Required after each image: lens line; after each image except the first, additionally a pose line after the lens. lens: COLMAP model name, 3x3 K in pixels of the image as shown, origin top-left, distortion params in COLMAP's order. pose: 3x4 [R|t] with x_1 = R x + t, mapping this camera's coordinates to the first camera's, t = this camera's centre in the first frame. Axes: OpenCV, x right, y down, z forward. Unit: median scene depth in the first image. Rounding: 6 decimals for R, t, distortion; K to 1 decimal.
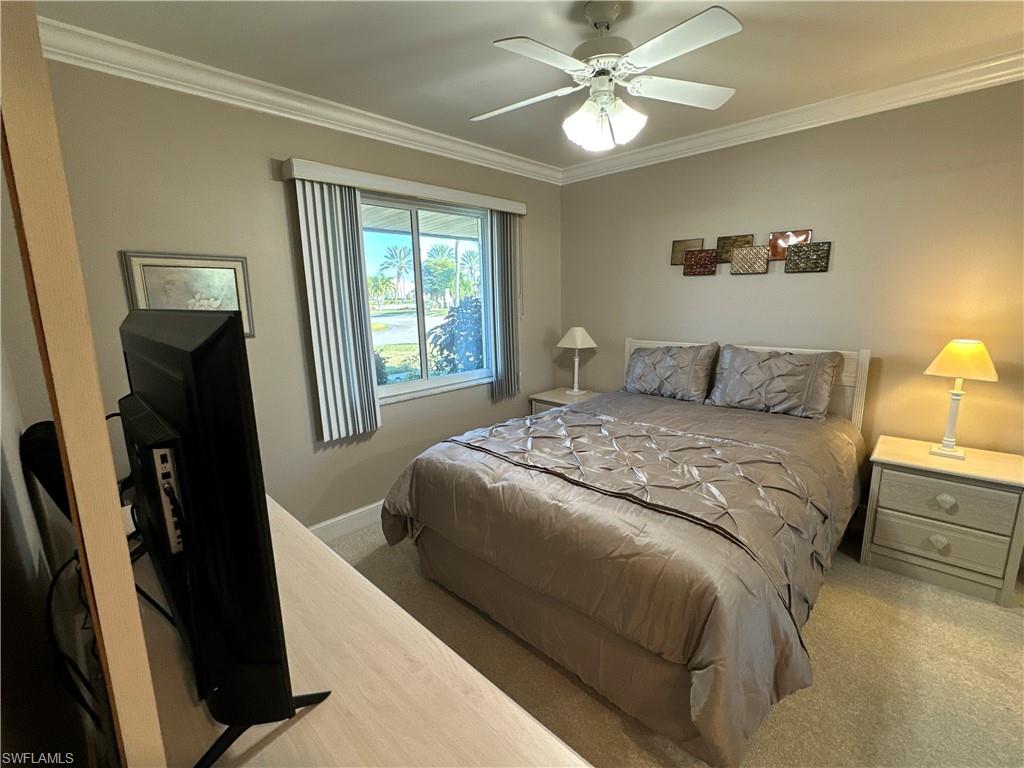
lens RADIAL K [[450.5, 0, 512.0], [0, 450.5, 384.0], [0, 0, 1]] dist [-0.001996, 0.001082]
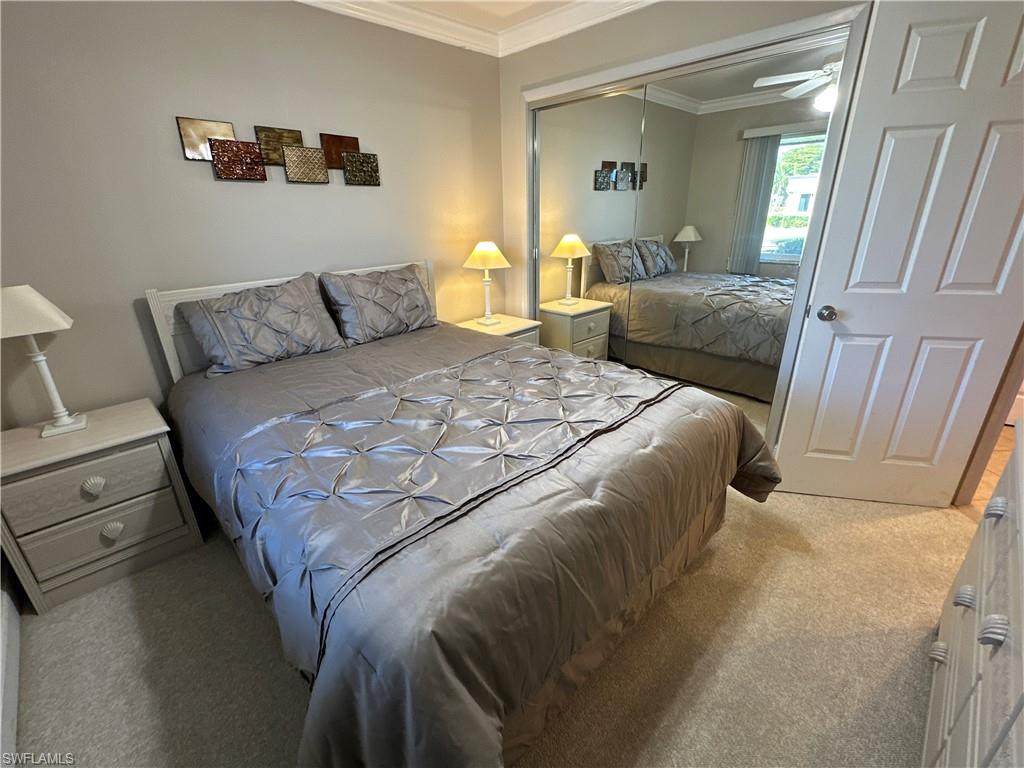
lens RADIAL K [[450.5, 0, 512.0], [0, 450.5, 384.0], [0, 0, 1]] dist [-0.001996, 0.001082]
pose [[0.018071, -0.339564, 0.940409, -0.407705], [0.213316, 0.920216, 0.328174, -0.110604], [-0.976816, 0.194674, 0.089063, 0.718533]]
